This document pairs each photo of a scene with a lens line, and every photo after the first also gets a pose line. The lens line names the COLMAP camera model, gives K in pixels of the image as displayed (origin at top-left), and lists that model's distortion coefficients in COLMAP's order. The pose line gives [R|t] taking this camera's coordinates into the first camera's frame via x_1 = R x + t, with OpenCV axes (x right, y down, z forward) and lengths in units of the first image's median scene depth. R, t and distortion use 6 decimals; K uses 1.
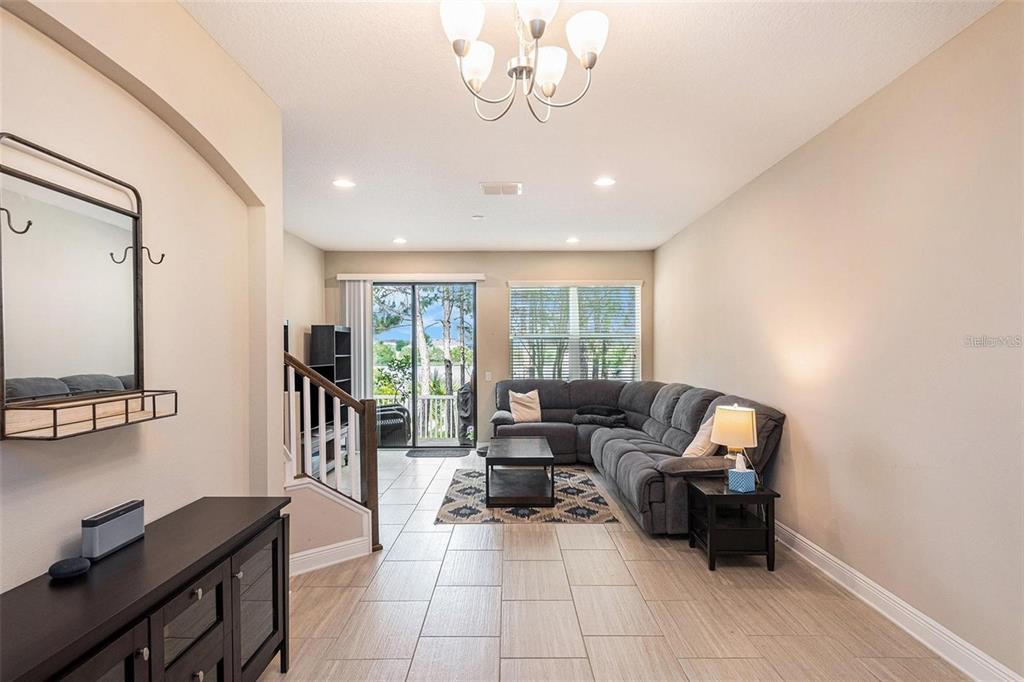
lens RADIAL K [[563.6, 0, 506.1], [0, 563.6, 349.6], [0, 0, 1]] dist [0.003603, -0.000066]
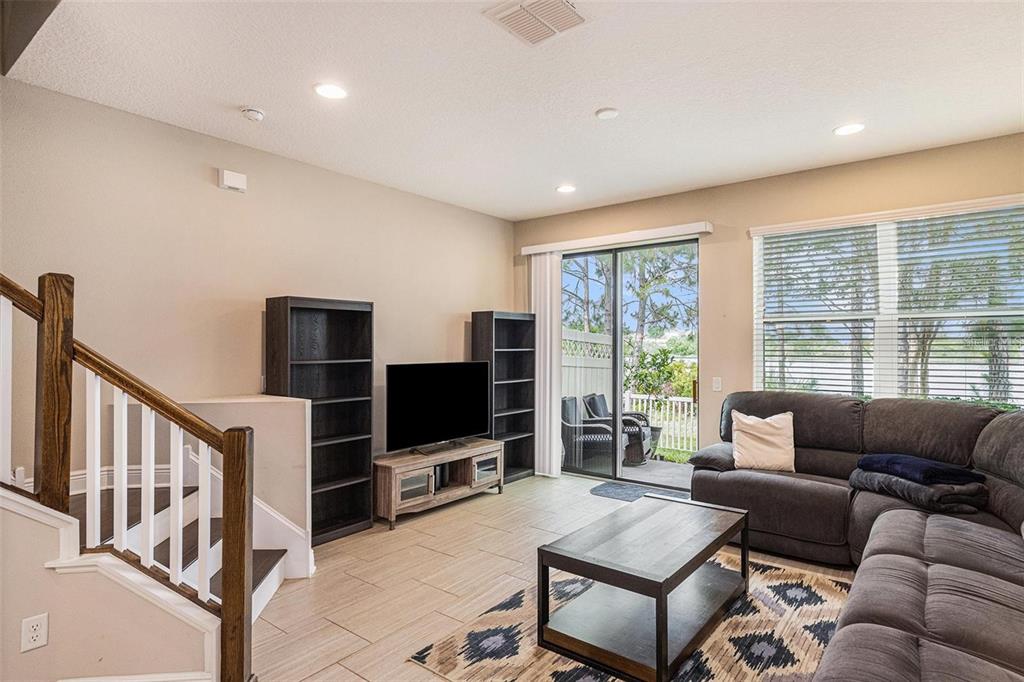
lens RADIAL K [[549.1, 0, 515.8], [0, 549.1, 344.4], [0, 0, 1]] dist [0.018627, -0.000269]
pose [[0.792868, -0.000549, -0.609394, 0.175635], [0.002136, 0.999996, 0.001878, 0.001757], [0.609390, -0.002791, 0.792866, 0.397382]]
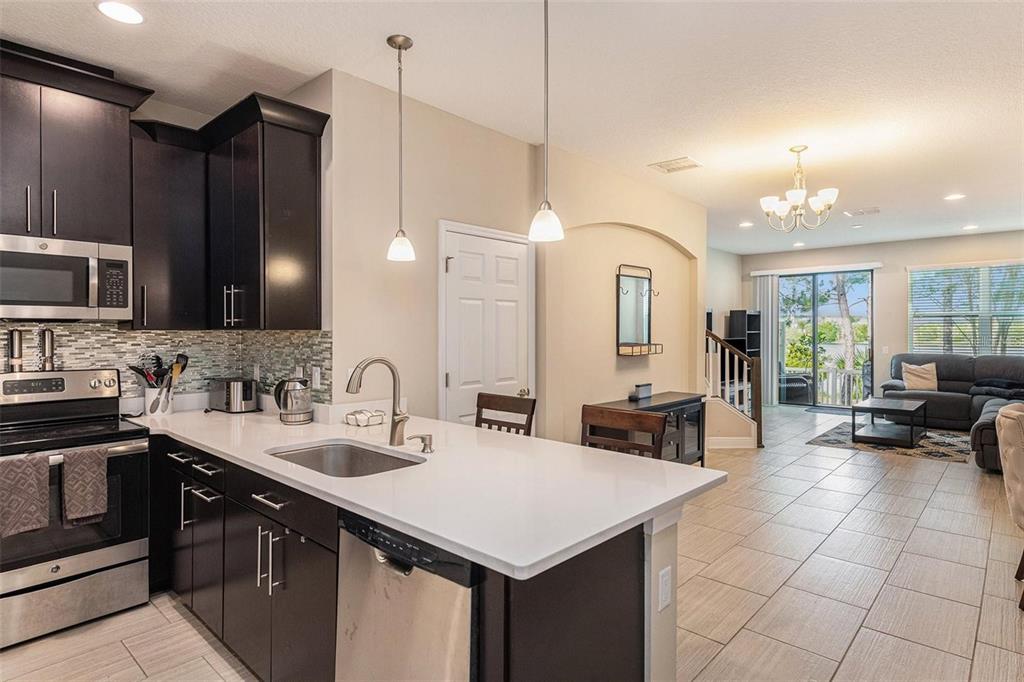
lens RADIAL K [[563.6, 0, 506.1], [0, 563.6, 349.6], [0, 0, 1]] dist [0.003603, -0.000066]
pose [[0.742105, 0.022393, -0.669910, 0.175025], [0.004260, 0.999264, 0.038121, -0.001223], [0.670271, -0.031144, 0.741463, -0.396648]]
